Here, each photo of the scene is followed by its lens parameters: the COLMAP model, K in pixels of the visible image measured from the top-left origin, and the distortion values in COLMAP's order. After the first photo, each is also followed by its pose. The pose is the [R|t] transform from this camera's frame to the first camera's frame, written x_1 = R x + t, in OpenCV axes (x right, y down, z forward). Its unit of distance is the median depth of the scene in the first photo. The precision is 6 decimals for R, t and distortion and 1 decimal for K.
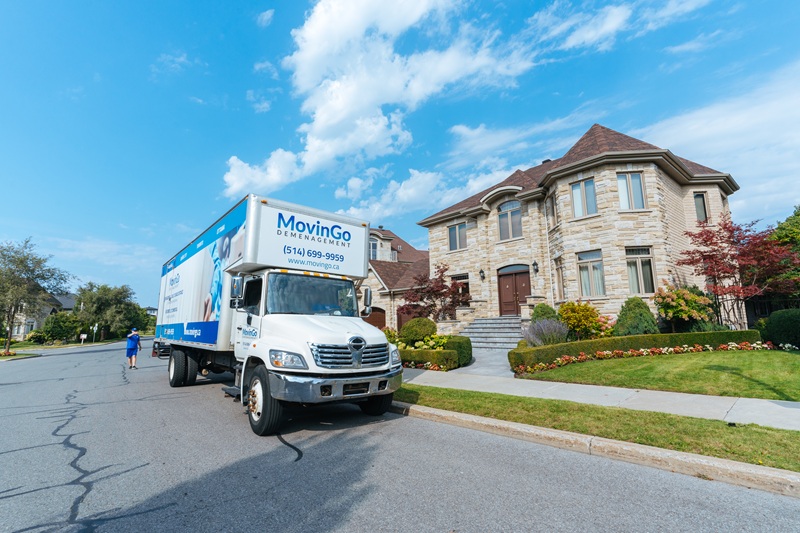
lens RADIAL K [[378.4, 0, 400.0], [0, 378.4, 266.5], [0, 0, 1]] dist [0.001875, -0.000449]
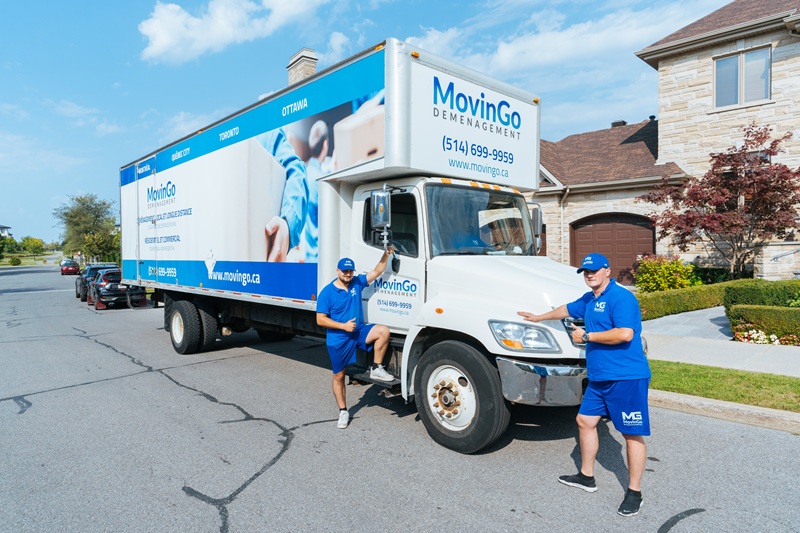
lens RADIAL K [[514.8, 0, 382.8], [0, 514.8, 264.3], [0, 0, 1]] dist [0.000939, 0.000465]
pose [[0.999636, -0.003578, 0.026752, -0.400343], [-0.001382, 0.983095, 0.183091, -0.006298], [-0.026955, -0.183061, 0.982732, 0.186215]]
